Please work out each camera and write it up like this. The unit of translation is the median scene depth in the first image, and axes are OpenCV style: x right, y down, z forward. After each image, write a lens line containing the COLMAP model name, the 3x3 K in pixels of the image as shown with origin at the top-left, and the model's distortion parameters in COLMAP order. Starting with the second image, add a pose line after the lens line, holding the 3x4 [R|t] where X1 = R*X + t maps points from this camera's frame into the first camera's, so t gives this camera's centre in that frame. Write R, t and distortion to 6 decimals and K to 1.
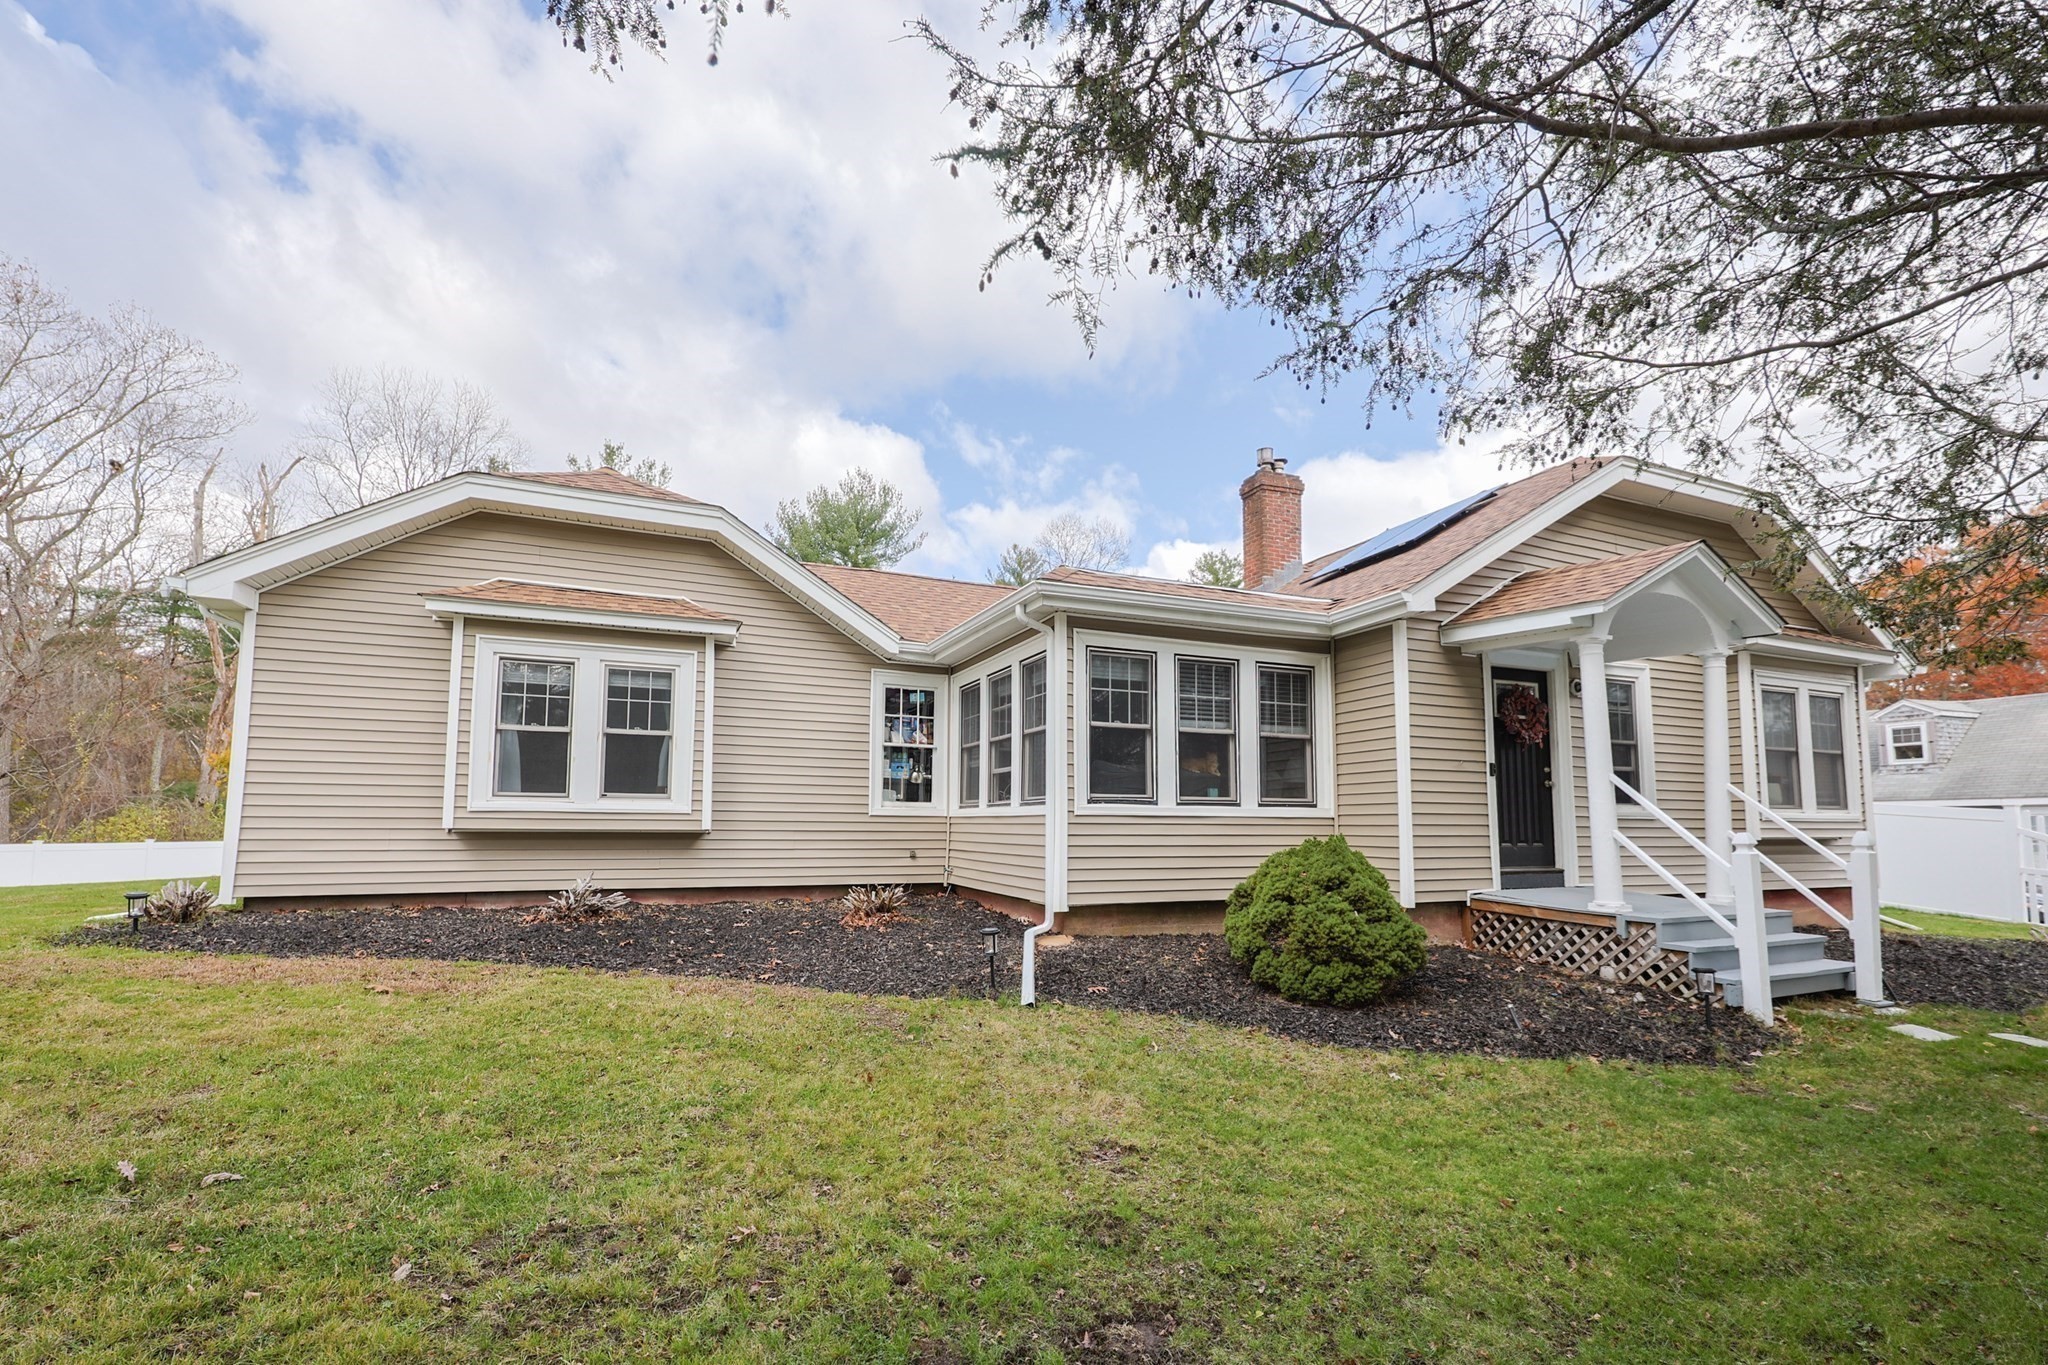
lens RADIAL K [[880.3, 0, 1024.3], [0, 880.3, 740.9], [0, 0, 1]] dist [-0.009240, 0.000080]
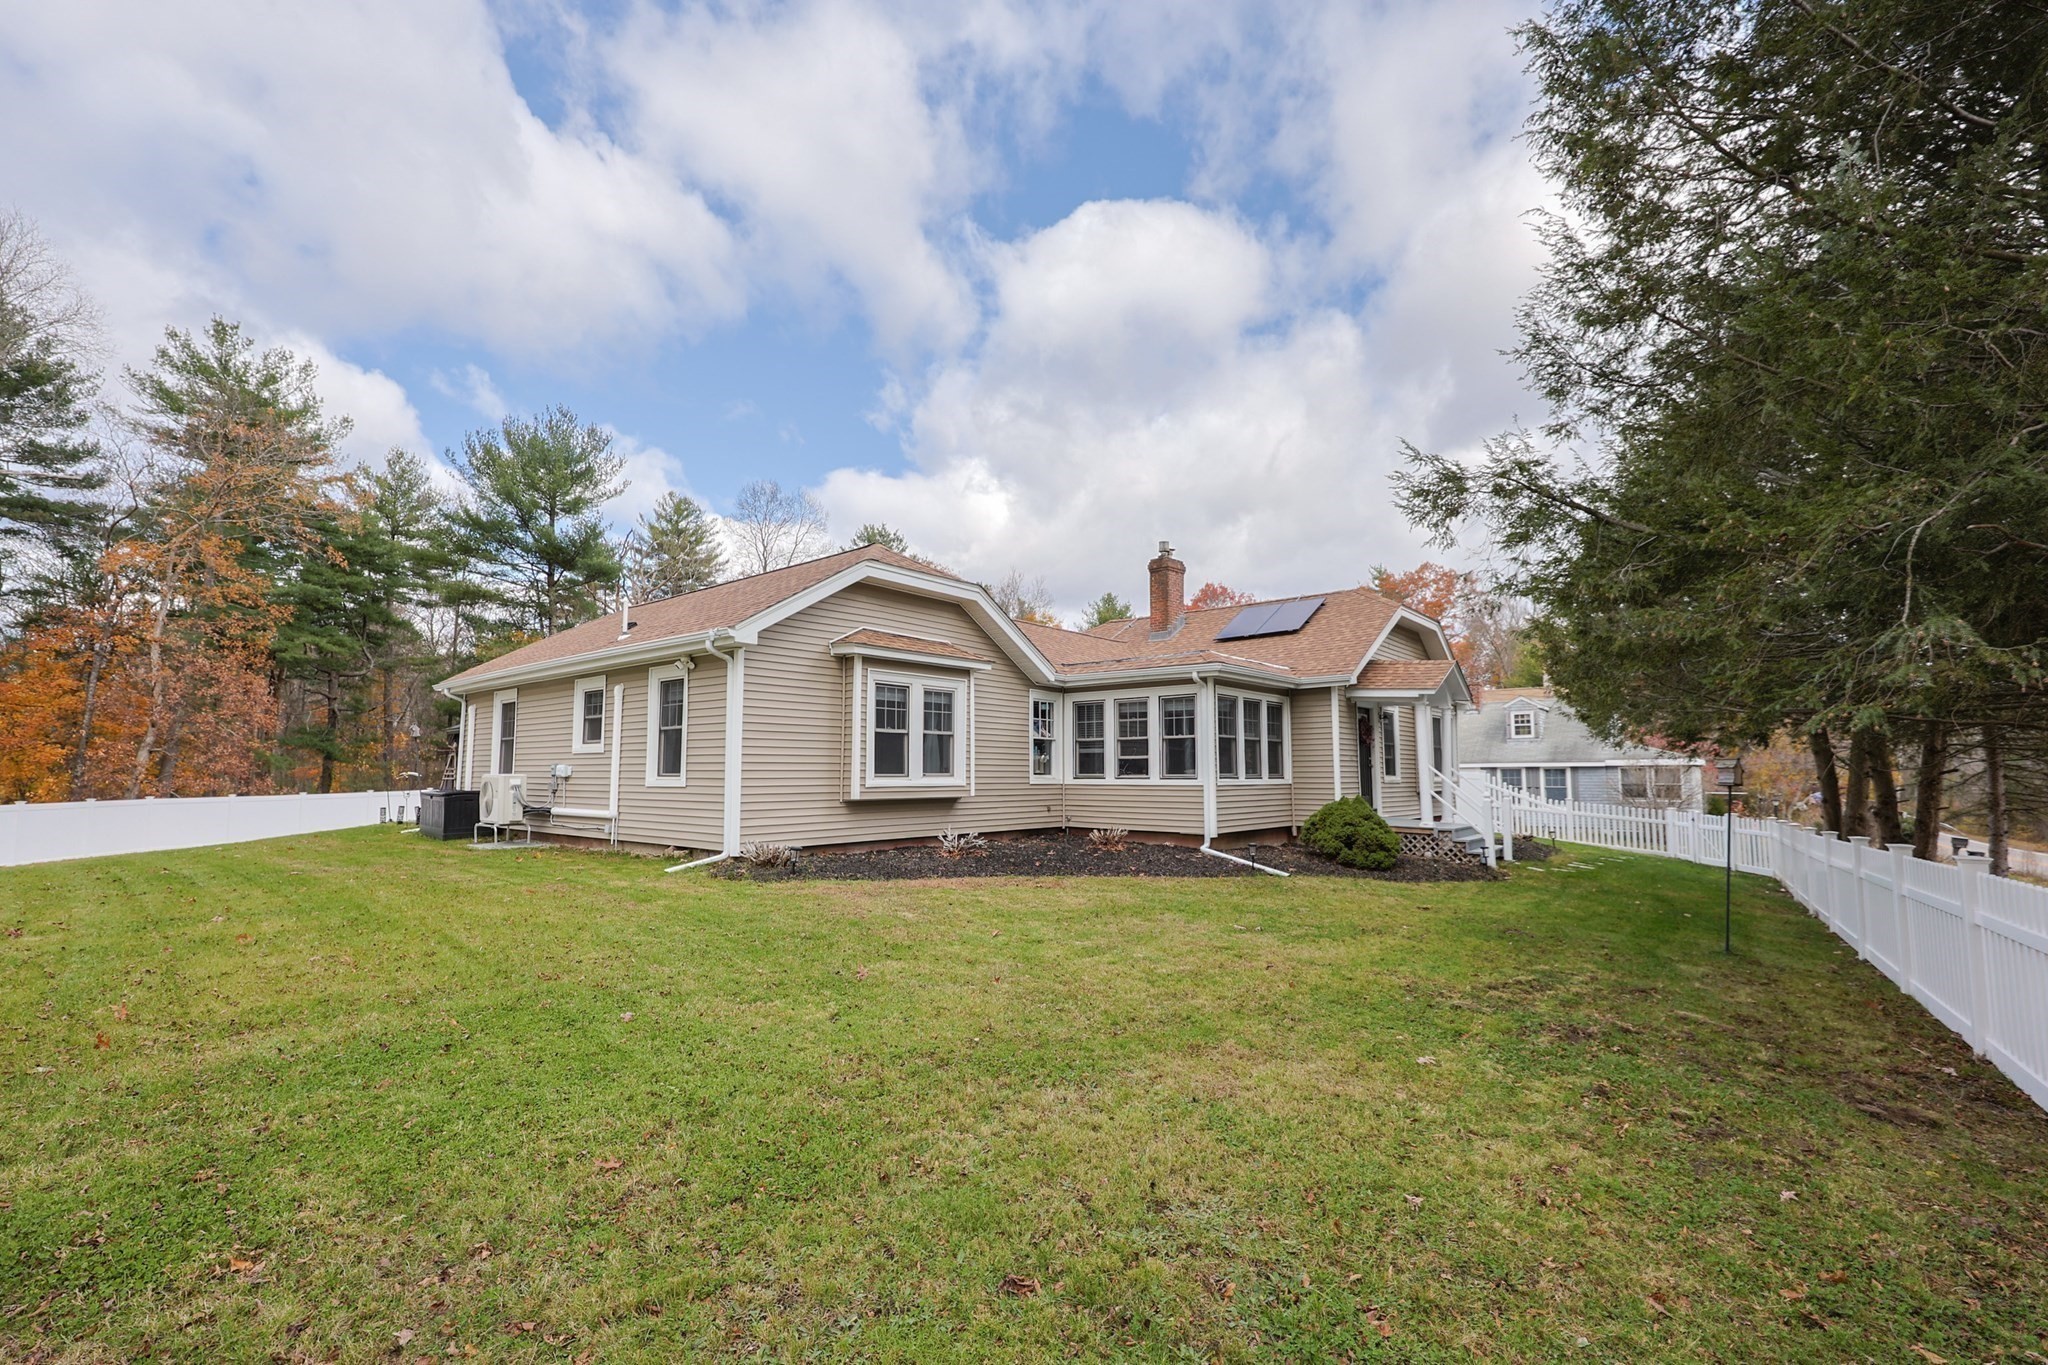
lens RADIAL K [[860.4, 0, 1026.8], [0, 860.4, 643.9], [0, 0, 1]] dist [-0.008503, -0.000015]
pose [[0.896796, 0.058736, 0.438527, -0.969899], [-0.034747, 0.997438, -0.062538, -0.075604], [-0.441077, 0.040846, 0.896539, -0.410982]]
